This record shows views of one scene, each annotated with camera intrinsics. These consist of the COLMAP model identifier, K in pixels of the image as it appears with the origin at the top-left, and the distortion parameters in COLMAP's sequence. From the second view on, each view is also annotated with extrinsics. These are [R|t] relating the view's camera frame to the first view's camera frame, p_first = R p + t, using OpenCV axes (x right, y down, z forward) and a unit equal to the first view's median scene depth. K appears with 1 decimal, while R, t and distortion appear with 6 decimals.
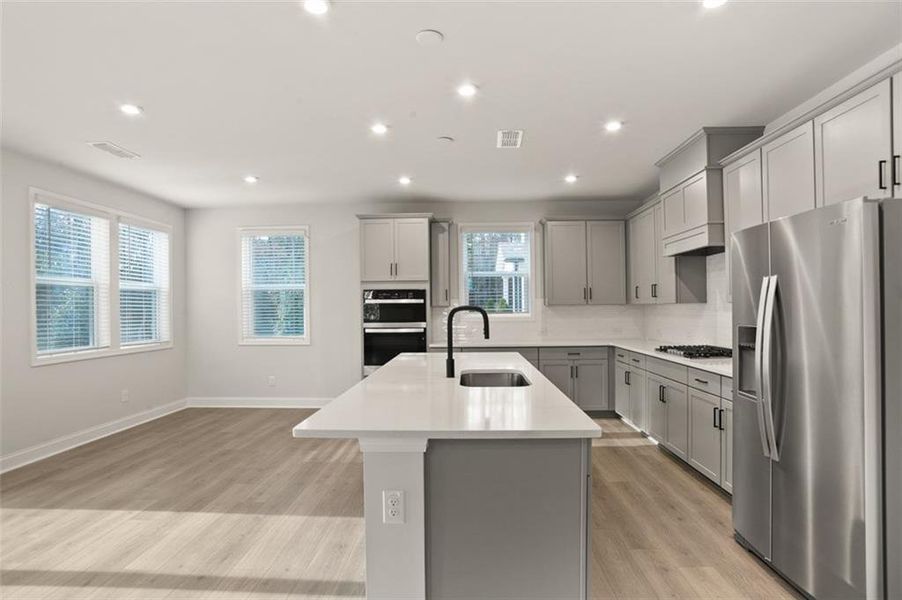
lens RADIAL K [[480.6, 0, 455.8], [0, 480.6, 314.2], [0, 0, 1]] dist [-0.040218, 0.011490]
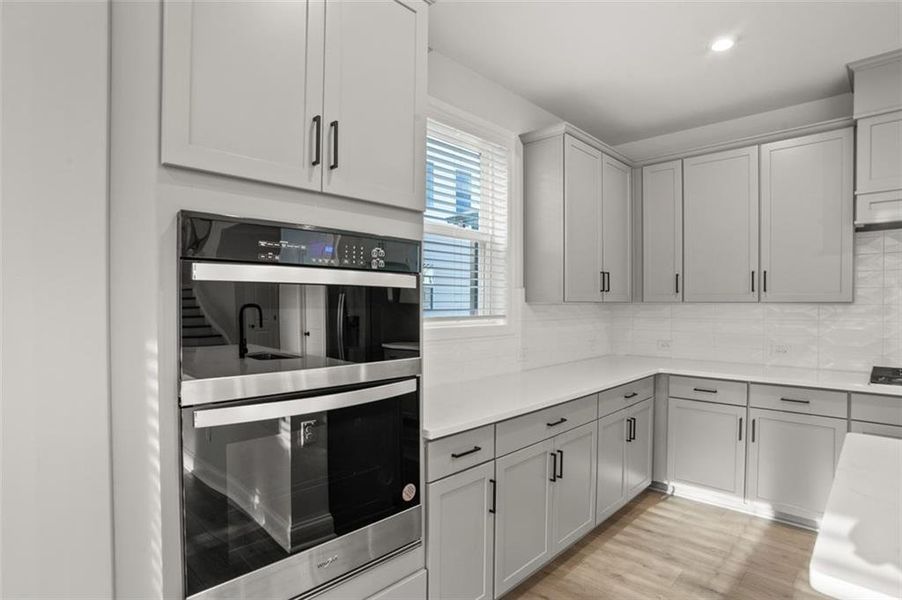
lens RADIAL K [[480.6, 0, 450.9], [0, 480.6, 312.8], [0, 0, 1]] dist [-0.040218, 0.011490]
pose [[0.667711, -0.003333, 0.744413, -0.262790], [0.003578, 0.999993, 0.001268, -0.009251], [-0.744412, 0.001817, 0.667718, 0.794389]]
